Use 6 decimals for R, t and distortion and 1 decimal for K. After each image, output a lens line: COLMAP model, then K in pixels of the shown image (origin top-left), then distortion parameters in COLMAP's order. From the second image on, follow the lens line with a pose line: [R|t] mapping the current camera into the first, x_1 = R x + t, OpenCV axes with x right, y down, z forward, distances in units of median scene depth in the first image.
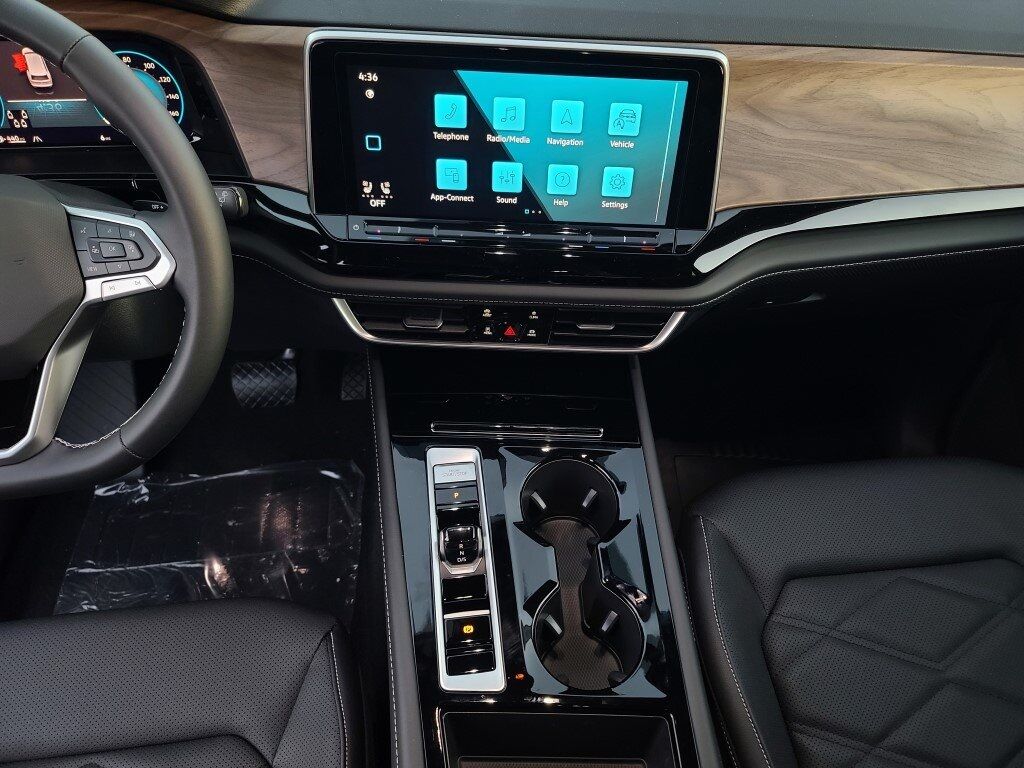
lens RADIAL K [[742.6, 0, 532.6], [0, 742.6, 387.9], [0, 0, 1]] dist [0.054722, -0.057236]
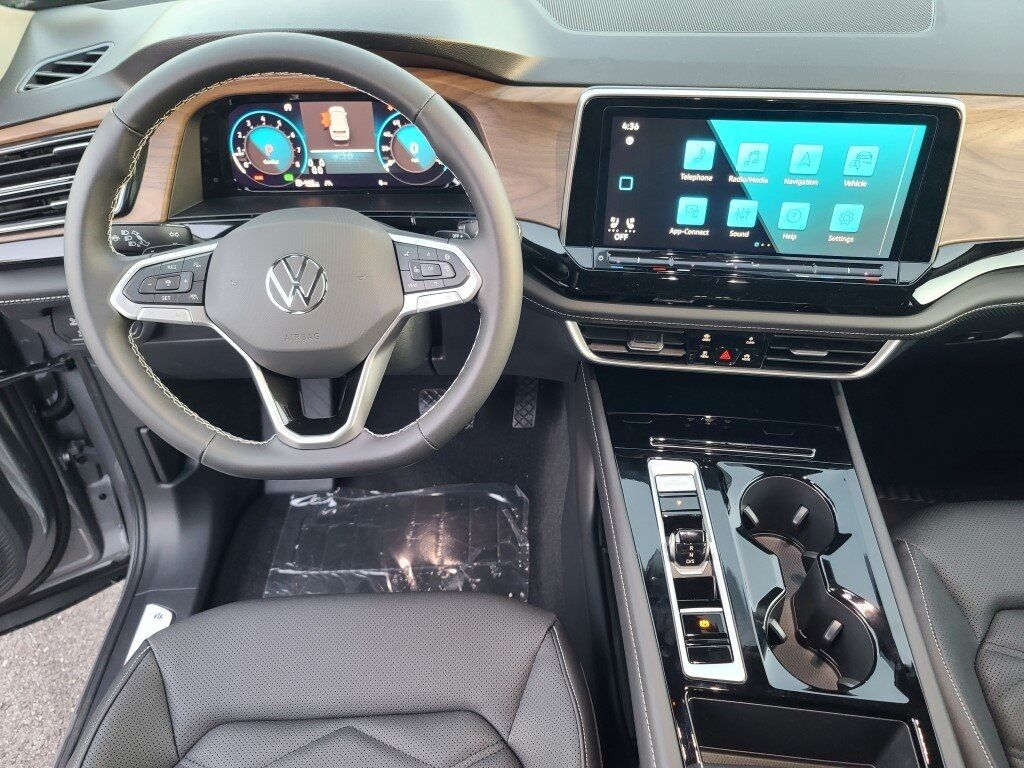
lens RADIAL K [[742.6, 0, 532.6], [0, 742.6, 387.9], [0, 0, 1]] dist [0.054722, -0.057236]
pose [[0.992194, 0.031298, -0.120712, -0.195434], [-0.039894, 0.996787, -0.069461, 0.063401], [0.118150, 0.073734, 0.990254, -0.113171]]
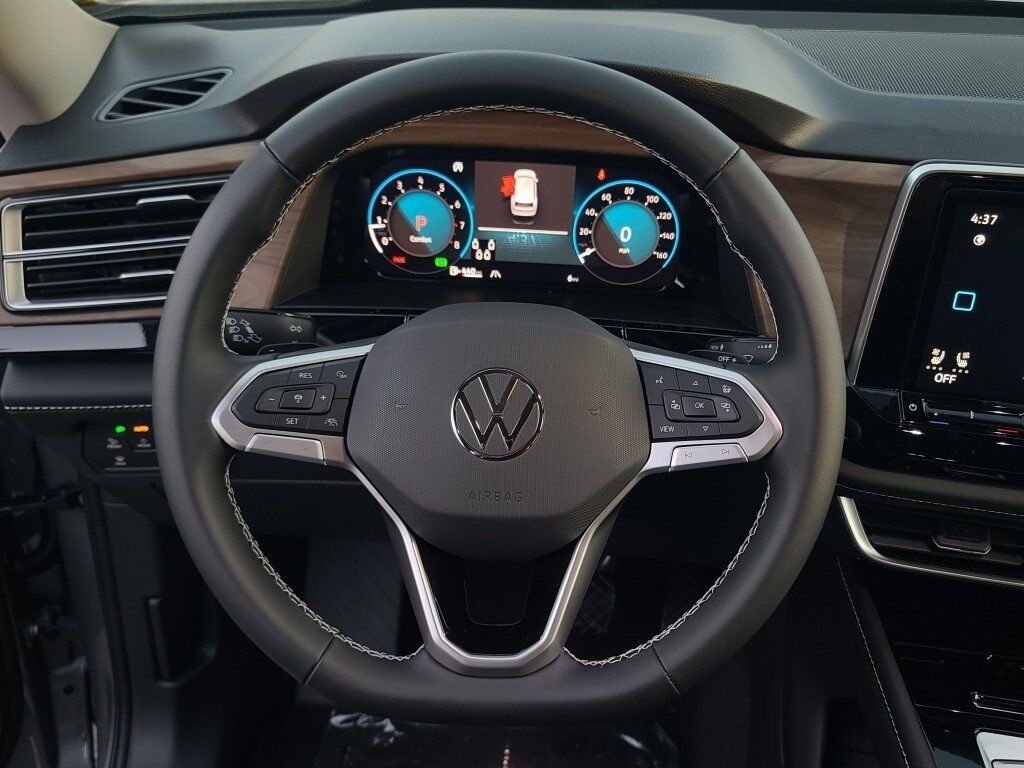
lens RADIAL K [[965.4, 0, 555.4], [0, 965.4, 401.0], [0, 0, 1]] dist [0.007099, 0.012539]
pose [[0.982687, 0.084102, -0.165085, -0.425829], [-0.121229, 0.965691, -0.229660, 0.044238], [0.140107, 0.245697, 0.959168, 0.020559]]
